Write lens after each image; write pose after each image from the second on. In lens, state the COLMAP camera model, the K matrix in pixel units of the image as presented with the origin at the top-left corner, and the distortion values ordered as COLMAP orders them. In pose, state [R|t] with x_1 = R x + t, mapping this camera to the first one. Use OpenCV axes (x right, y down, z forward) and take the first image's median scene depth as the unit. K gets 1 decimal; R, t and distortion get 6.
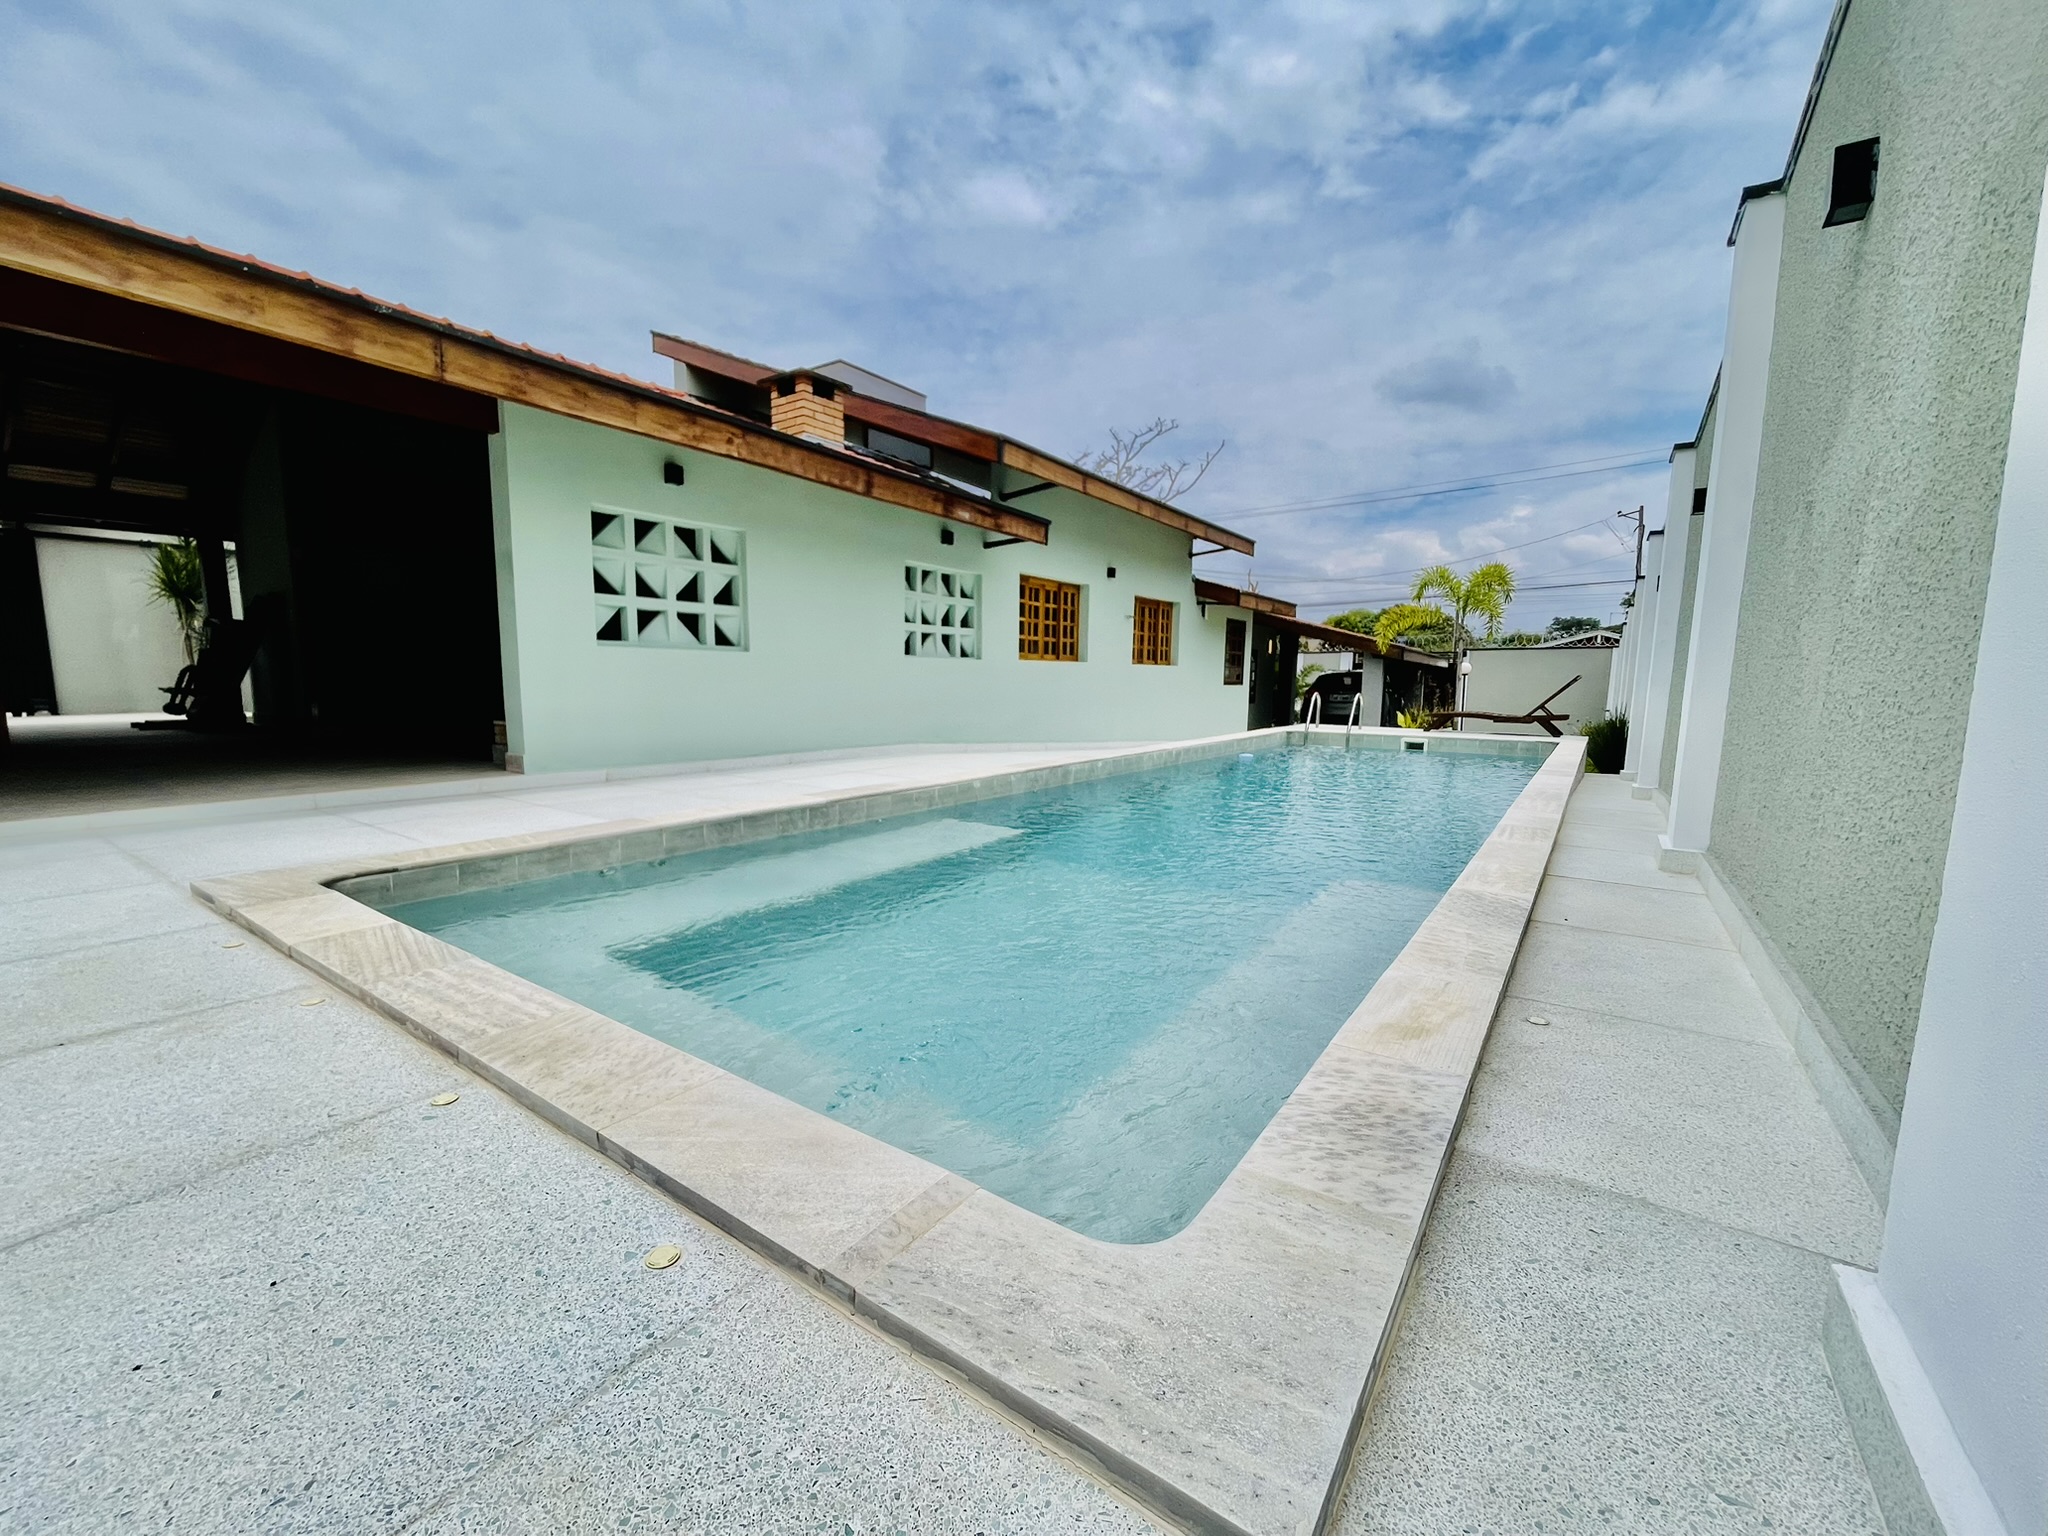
lens RADIAL K [[827.4, 0, 994.7], [0, 827.4, 788.9], [0, 0, 1]] dist [-0.006112, 0.004060]
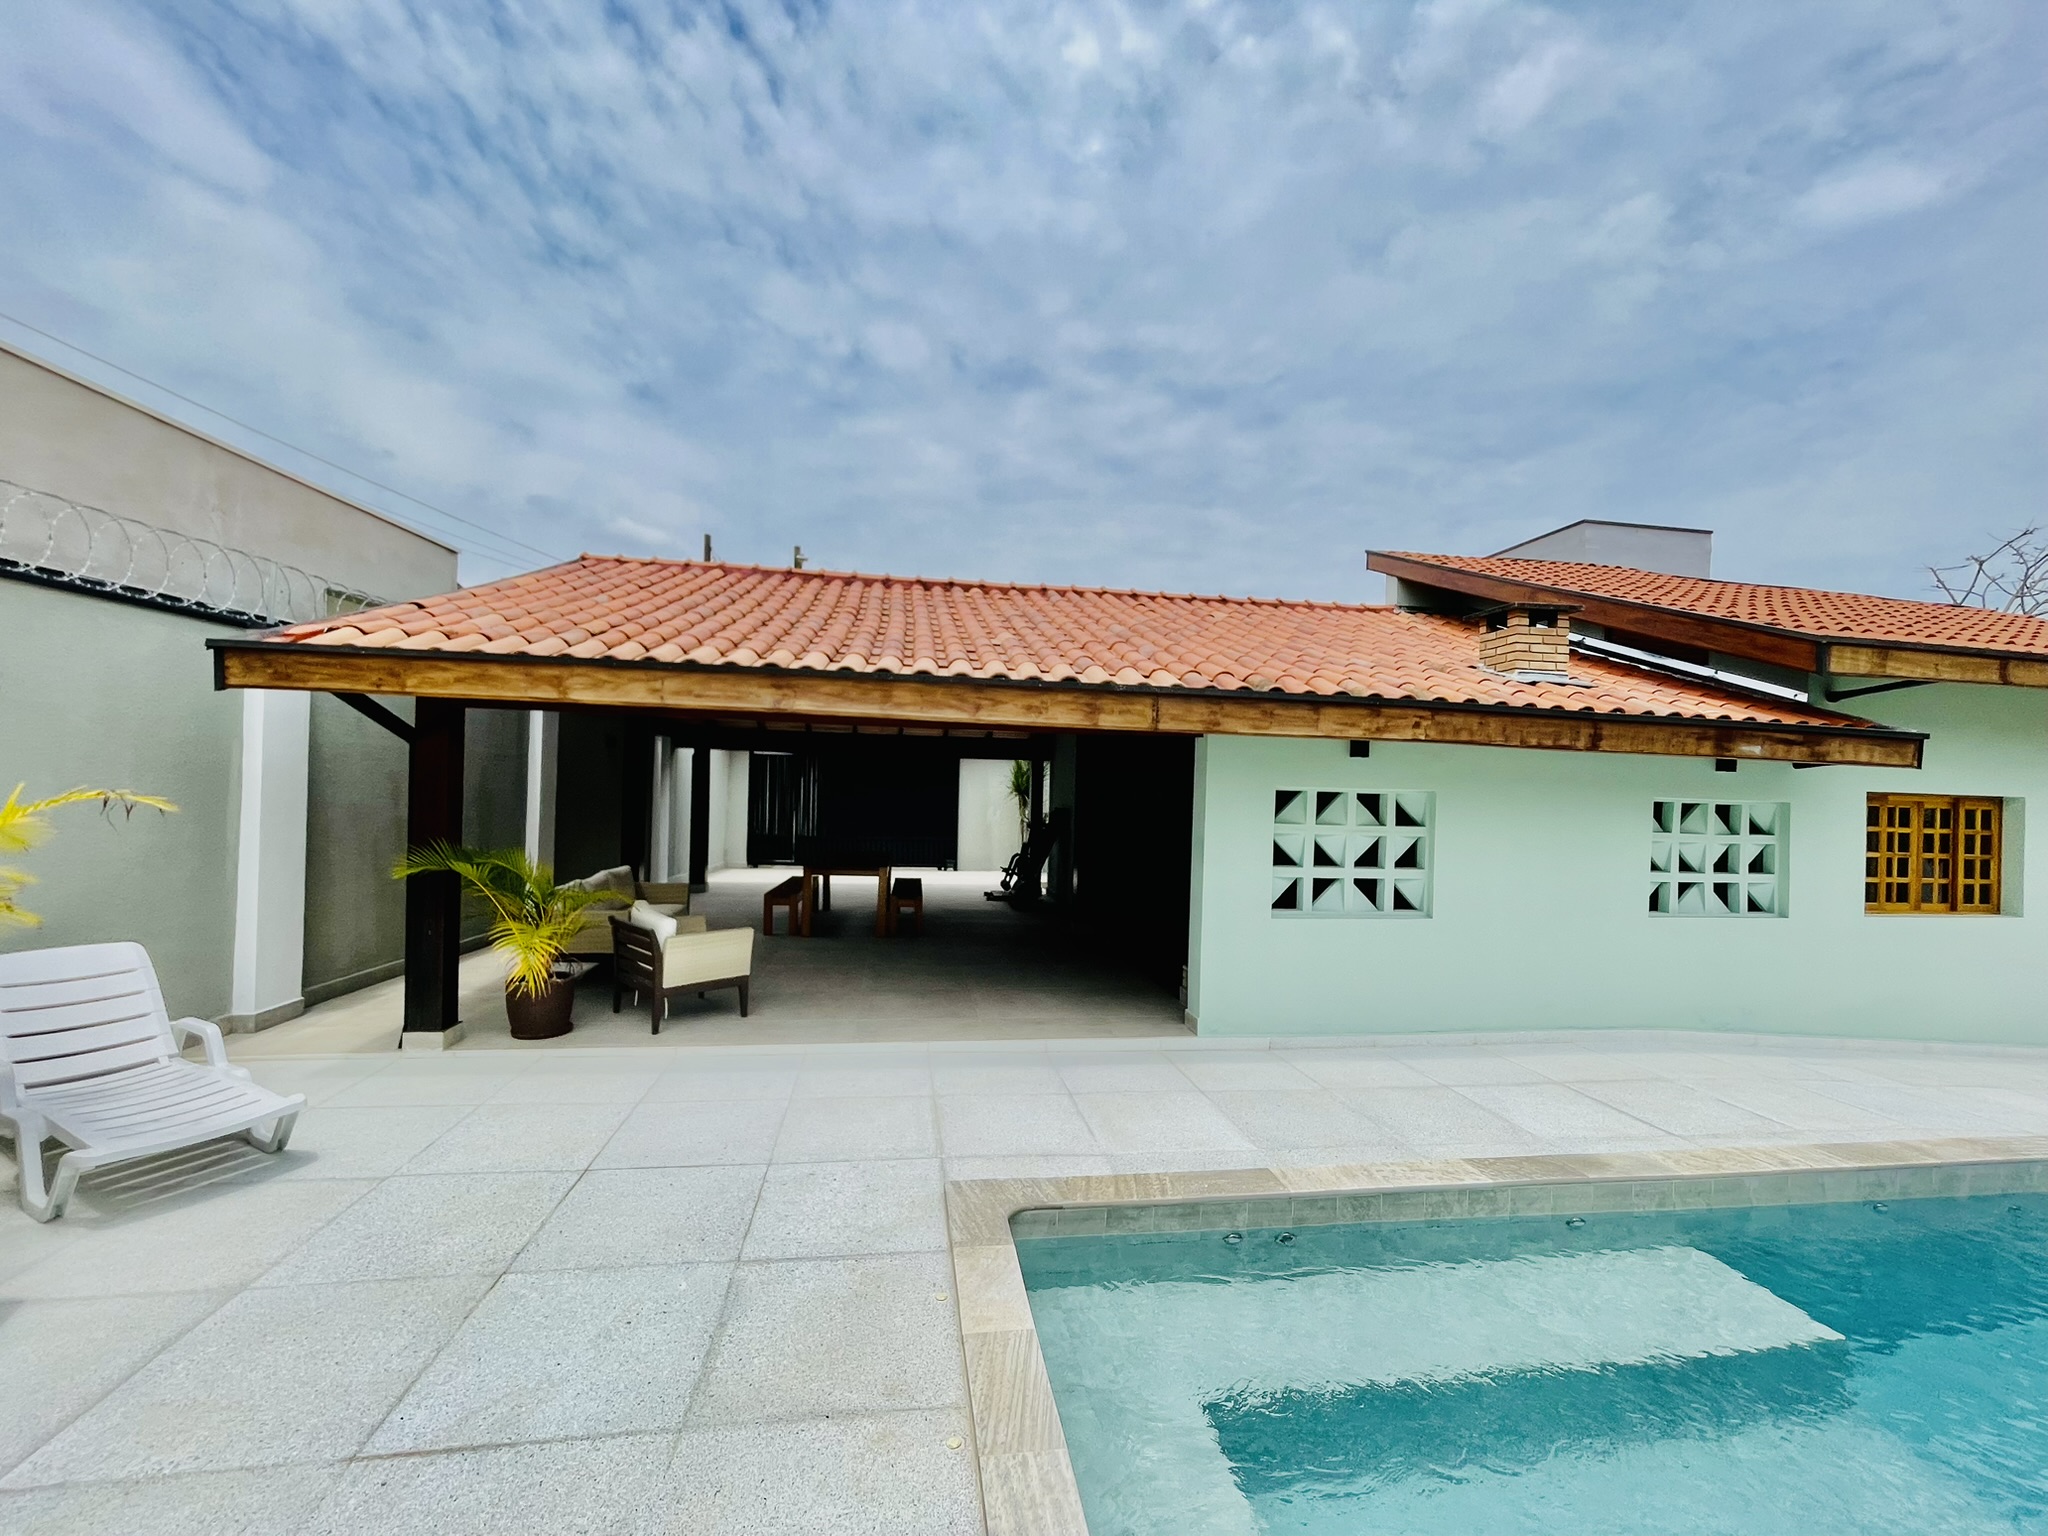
lens RADIAL K [[827.4, 0, 1019.3], [0, 827.4, 774.7], [0, 0, 1]] dist [-0.006112, 0.004060]
pose [[0.702029, -0.002150, -0.712145, 0.027004], [-0.112238, 0.987164, -0.113624, -0.124638], [0.703248, 0.159697, 0.692776, 0.010372]]
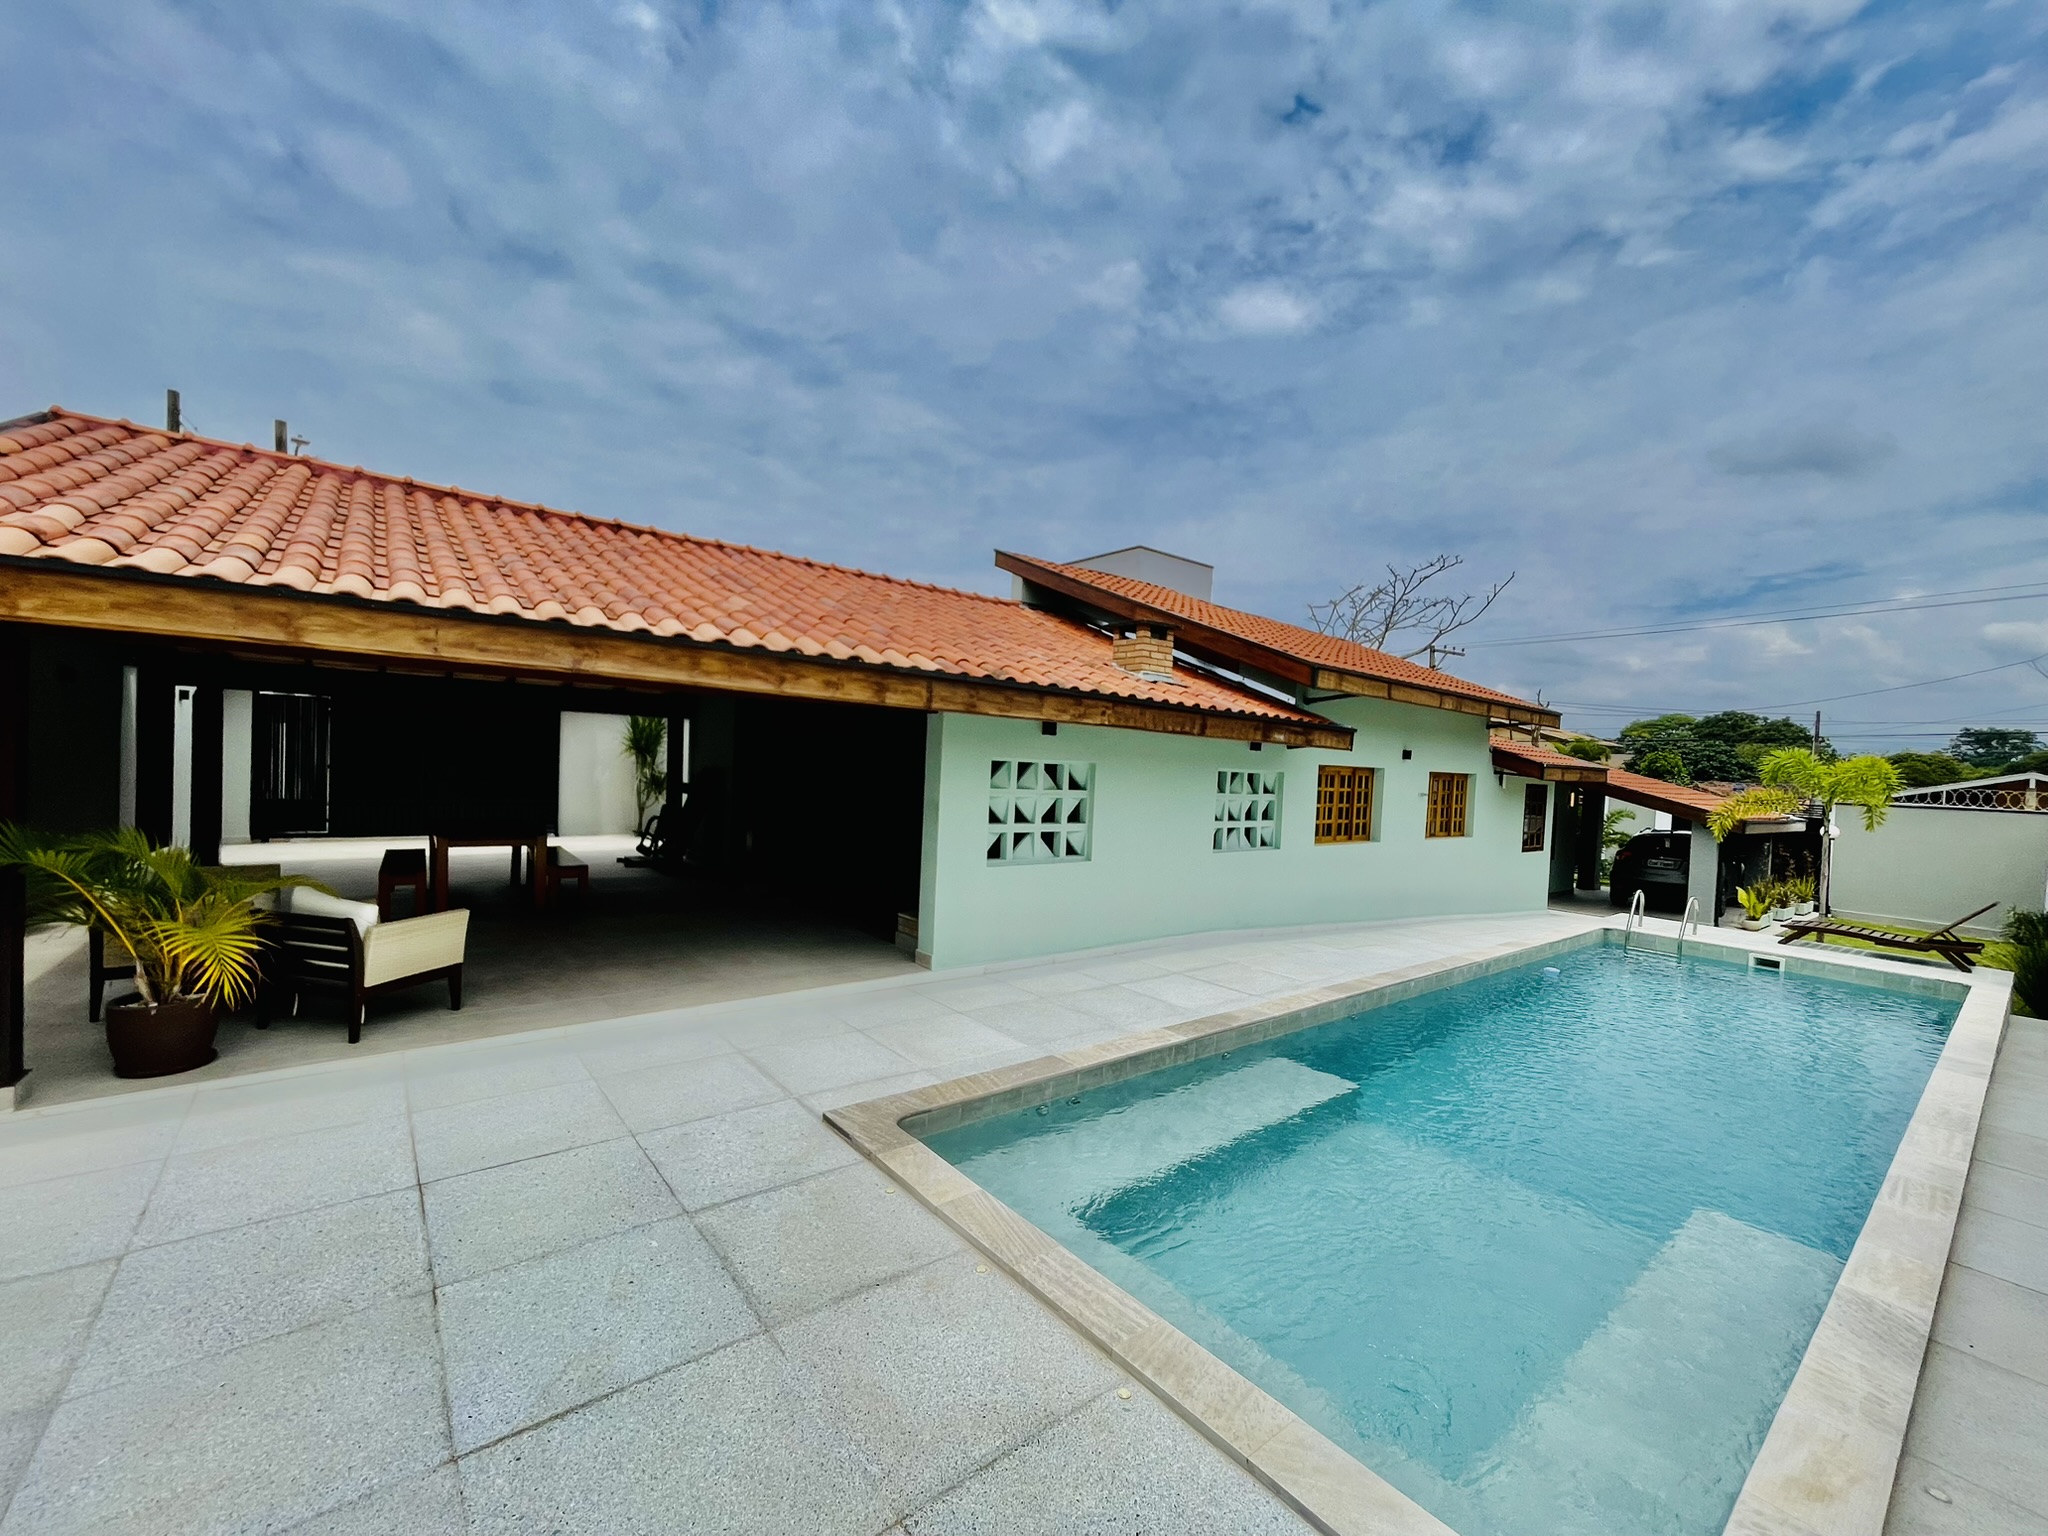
lens RADIAL K [[827.4, 0, 1005.5], [0, 827.4, 775.1], [0, 0, 1]] dist [-0.006112, 0.004060]
pose [[0.963025, 0.035257, -0.267094, -0.077884], [-0.067305, 0.991449, -0.111798, -0.109002], [0.260869, 0.125641, 0.957163, -0.136425]]
